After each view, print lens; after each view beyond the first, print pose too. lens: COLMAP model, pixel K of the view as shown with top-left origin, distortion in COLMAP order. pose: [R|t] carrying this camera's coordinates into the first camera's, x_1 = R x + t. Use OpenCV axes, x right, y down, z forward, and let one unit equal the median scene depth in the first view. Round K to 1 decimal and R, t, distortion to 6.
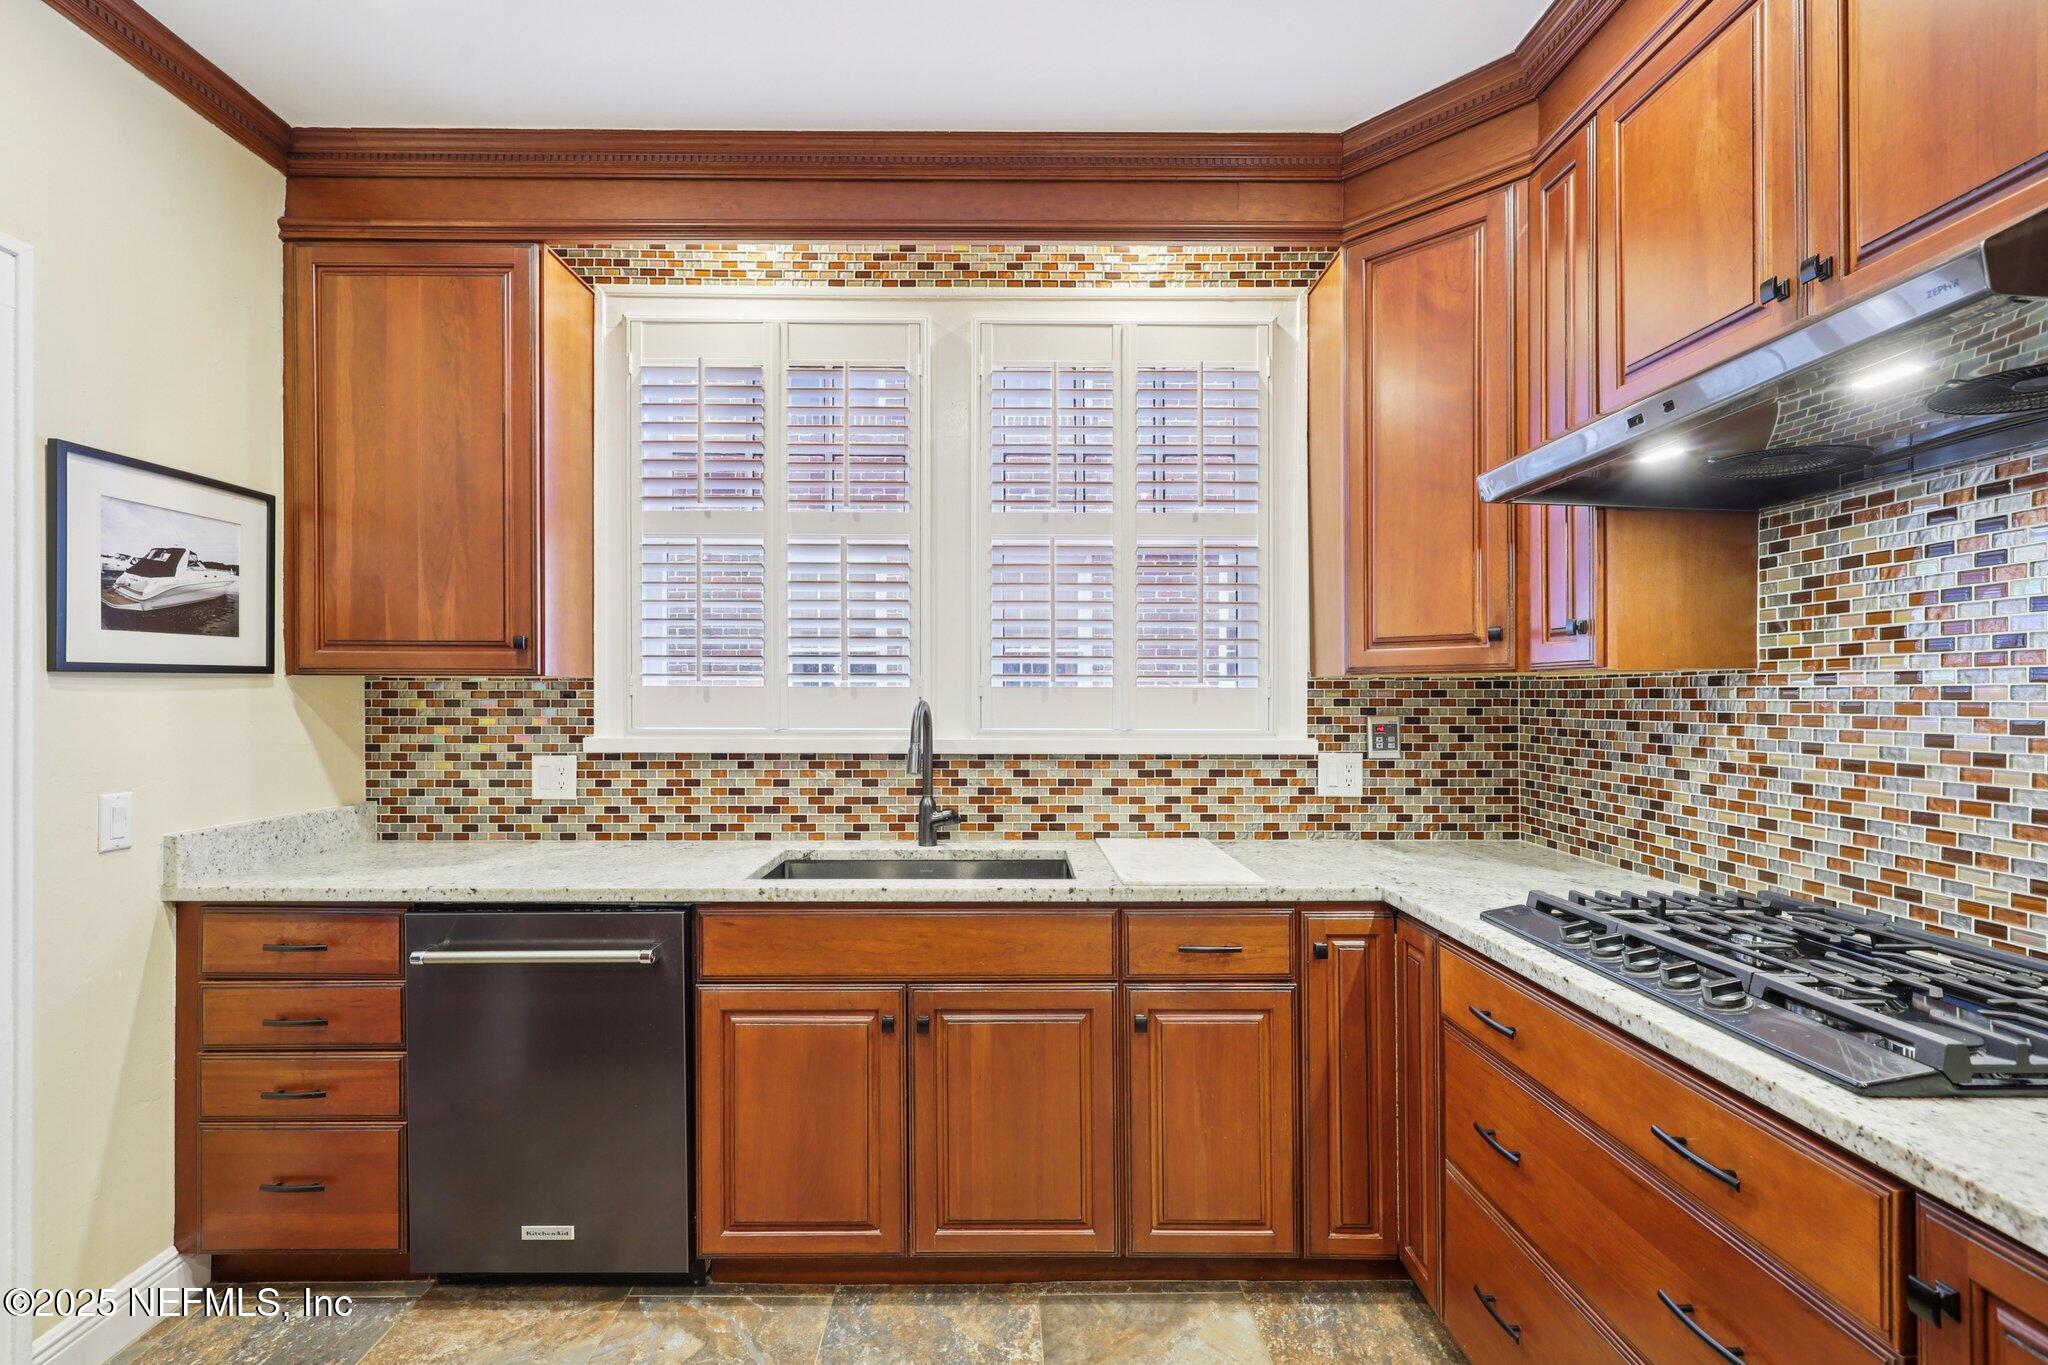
lens RADIAL K [[930.5, 0, 1005.9], [0, 930.5, 695.4], [0, 0, 1]] dist [0.000212, -0.000485]
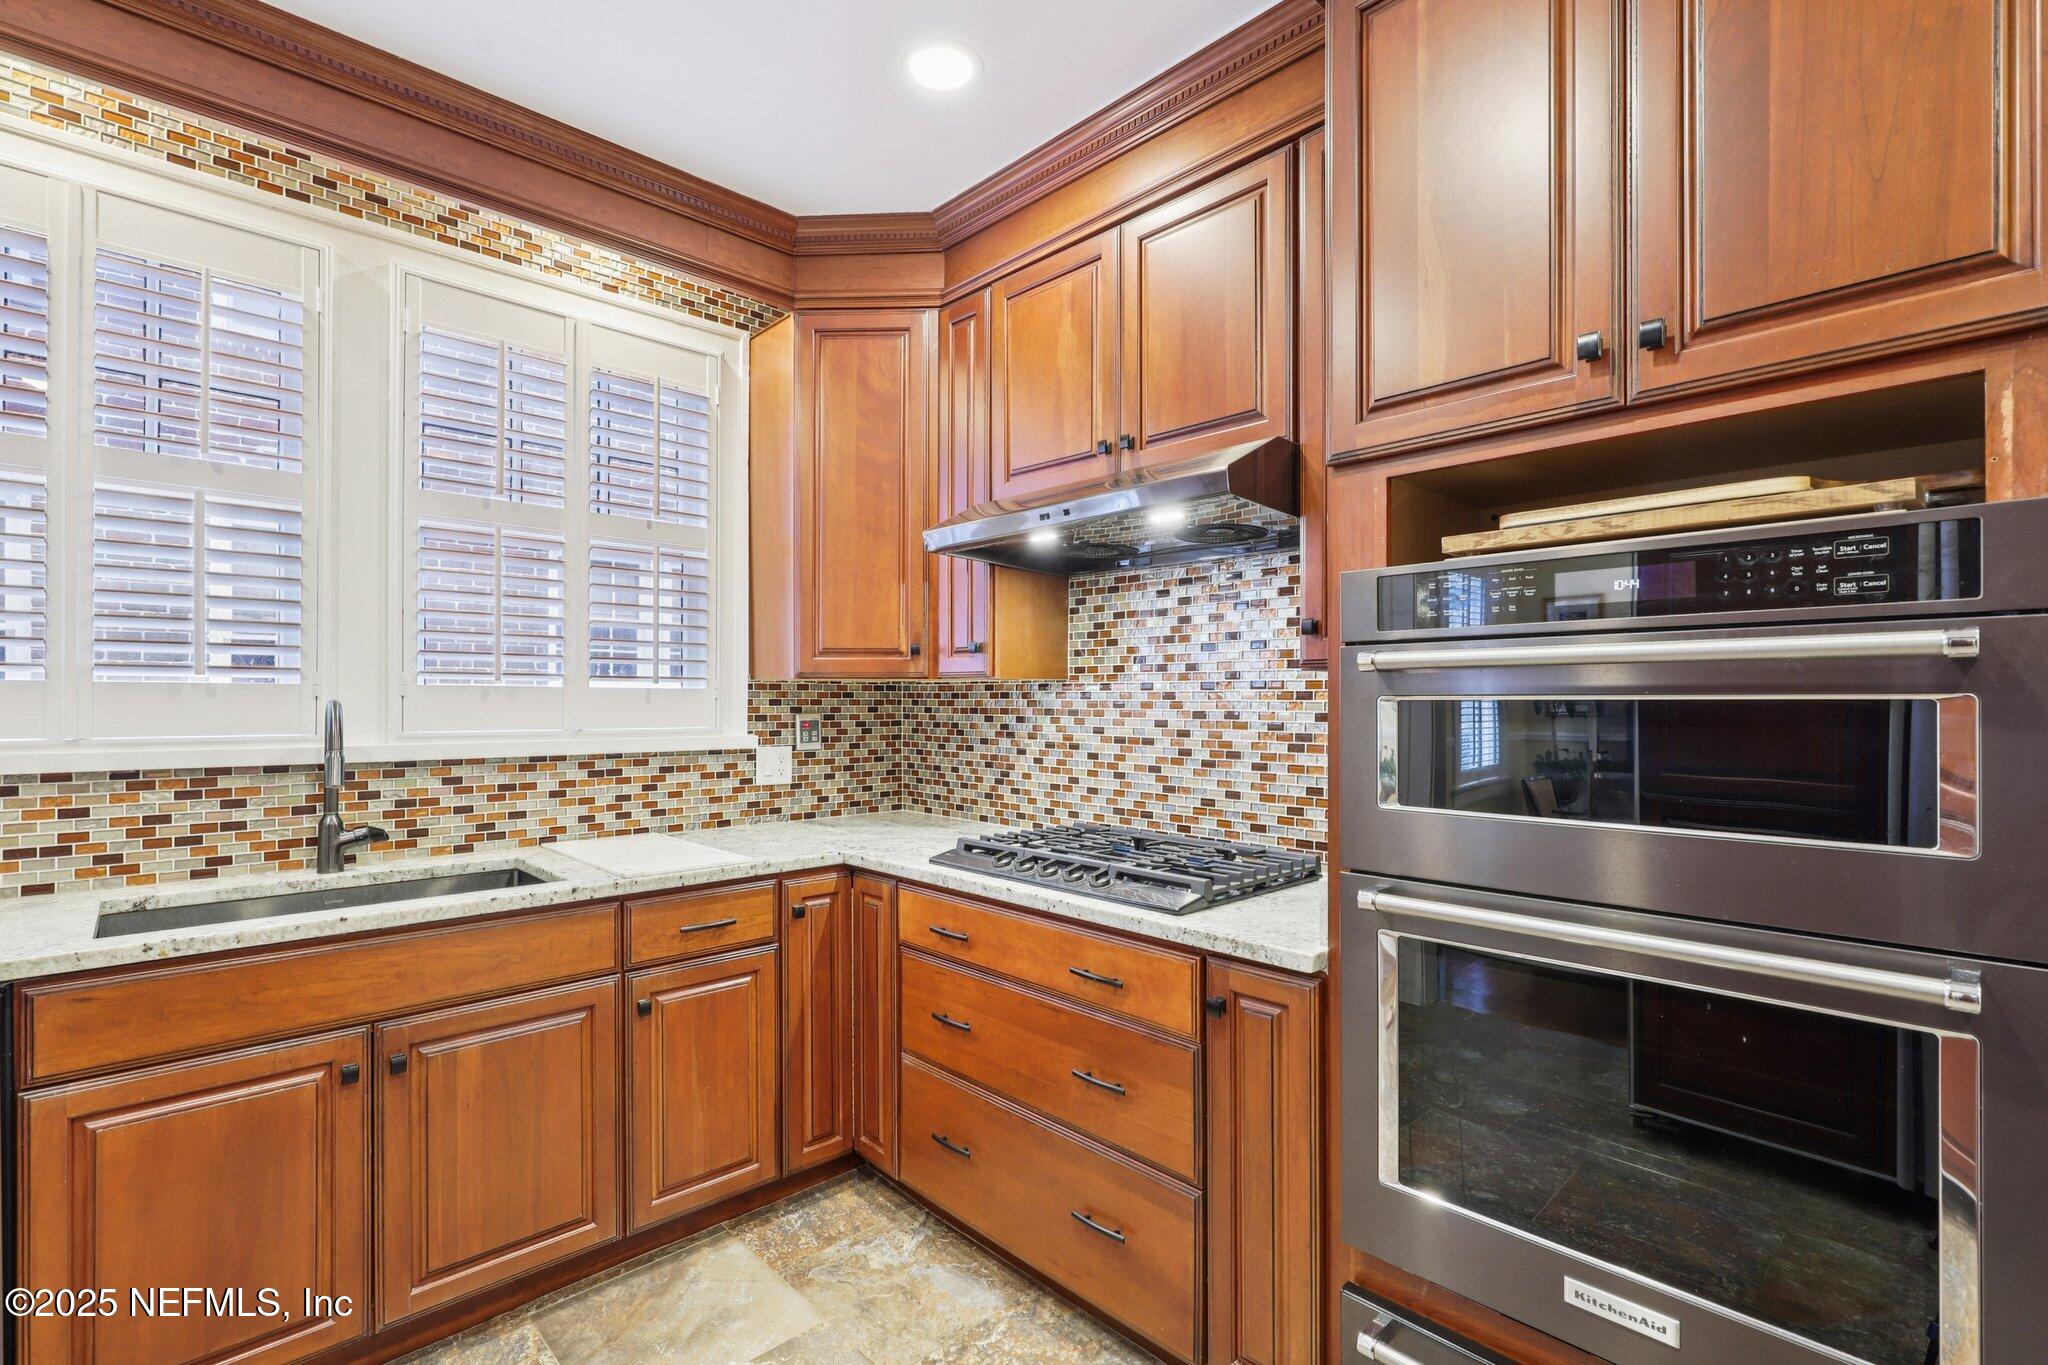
lens RADIAL K [[930.5, 0, 1029.5], [0, 930.5, 695.8], [0, 0, 1]] dist [0.000212, -0.000485]
pose [[0.726979, 0.003750, 0.686650, -0.258108], [-0.002963, 0.999993, -0.002324, 0.001744], [-0.686653, -0.000345, 0.726985, -0.061380]]
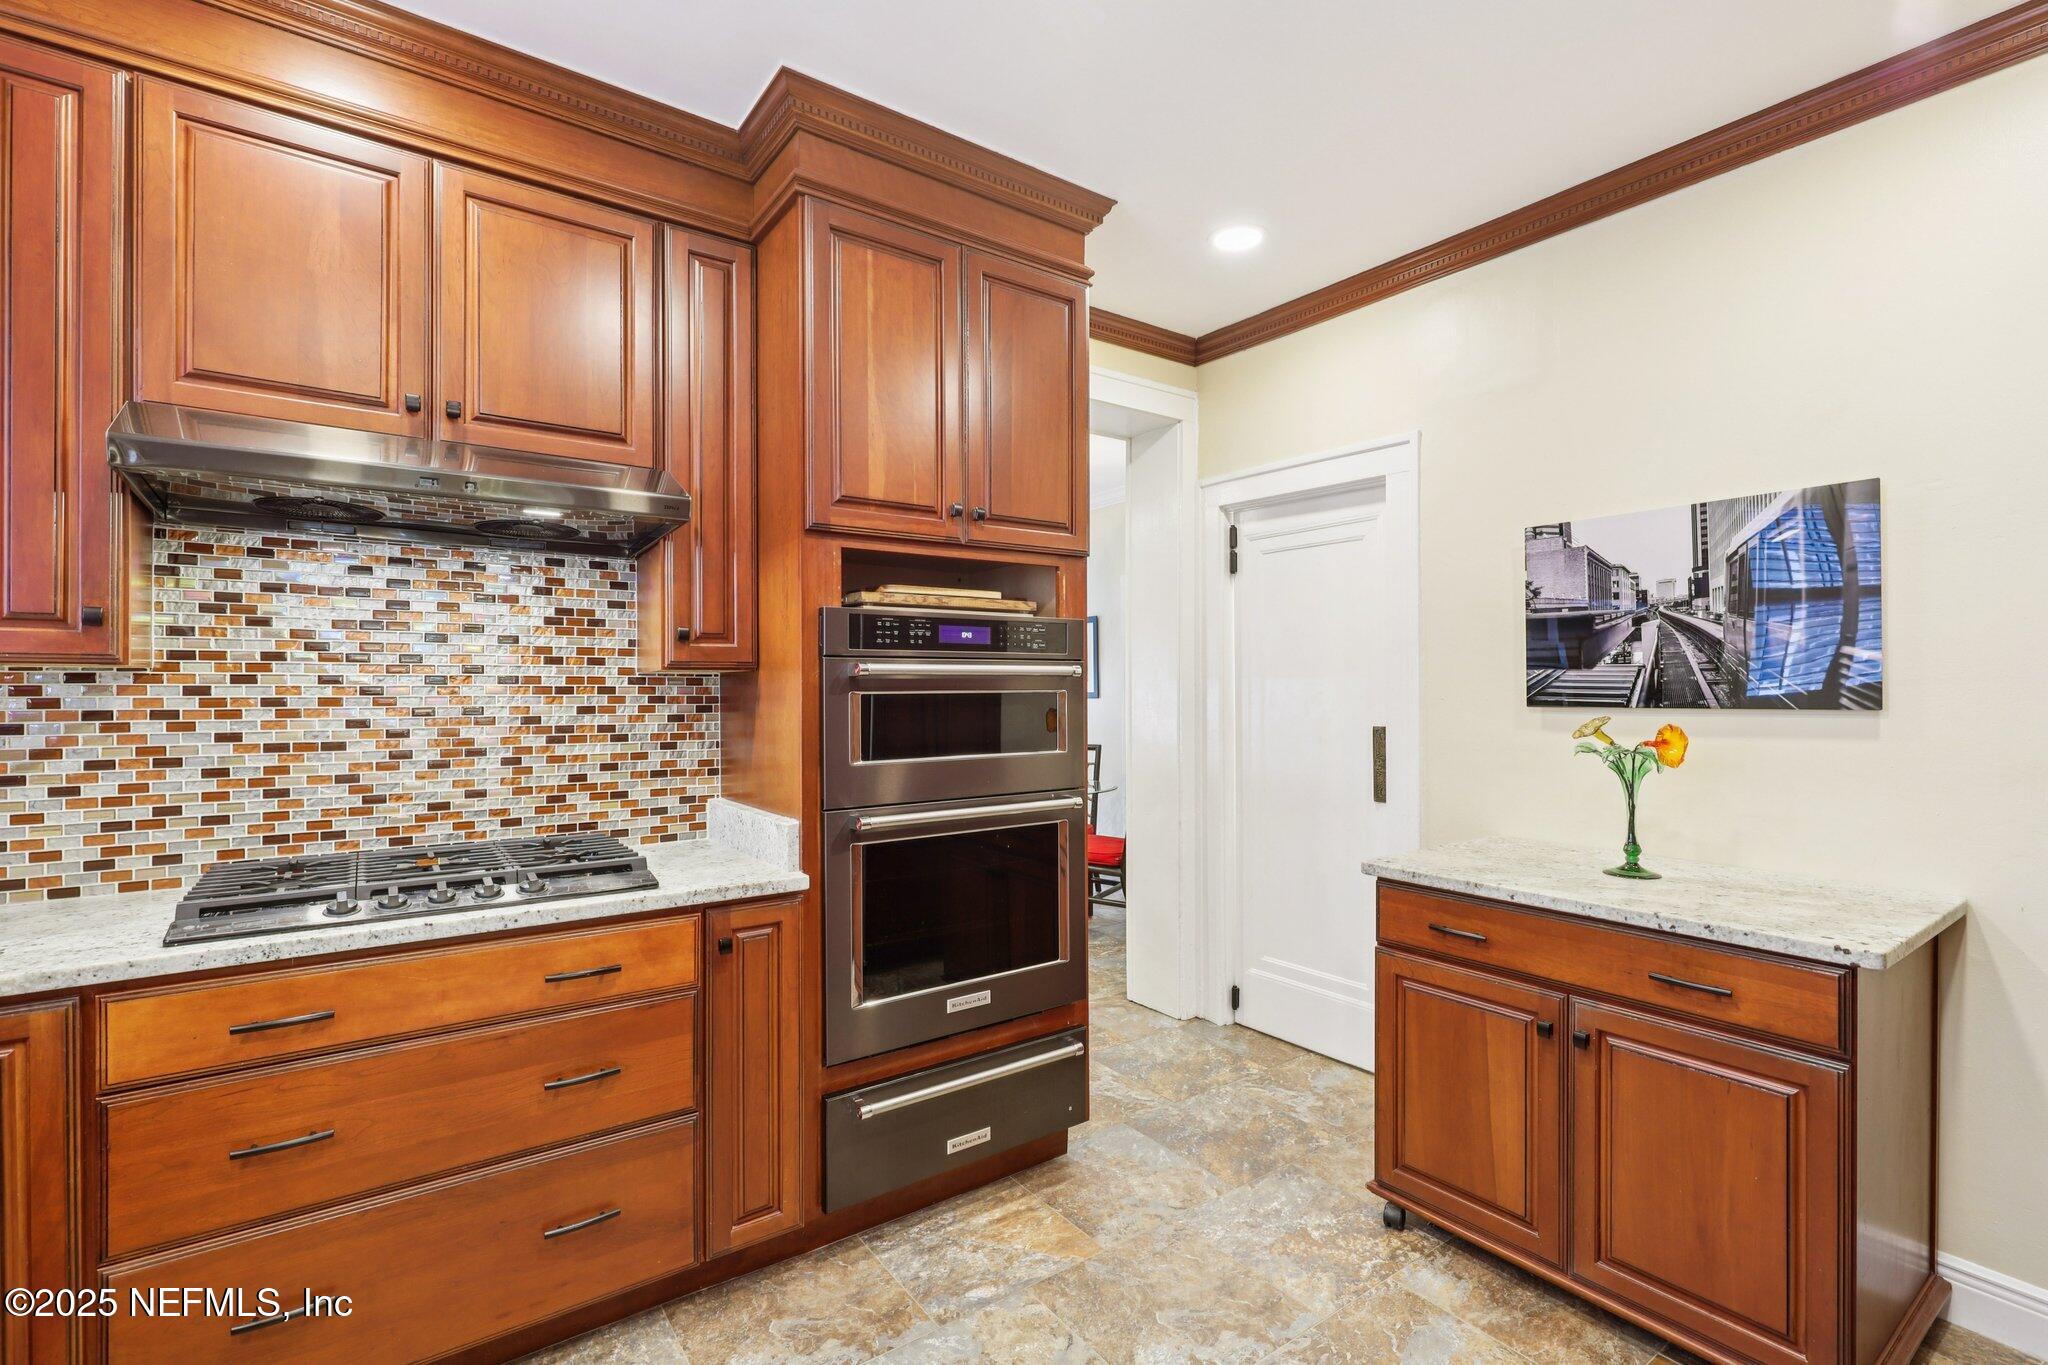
lens RADIAL K [[930.5, 0, 1034.6], [0, 930.5, 687.0], [0, 0, 1]] dist [0.000212, -0.000485]
pose [[-0.580119, 0.004261, 0.814521, -0.577067], [0.001063, 0.999989, -0.004475, -0.000693], [-0.814531, -0.001731, -0.580117, 0.710492]]
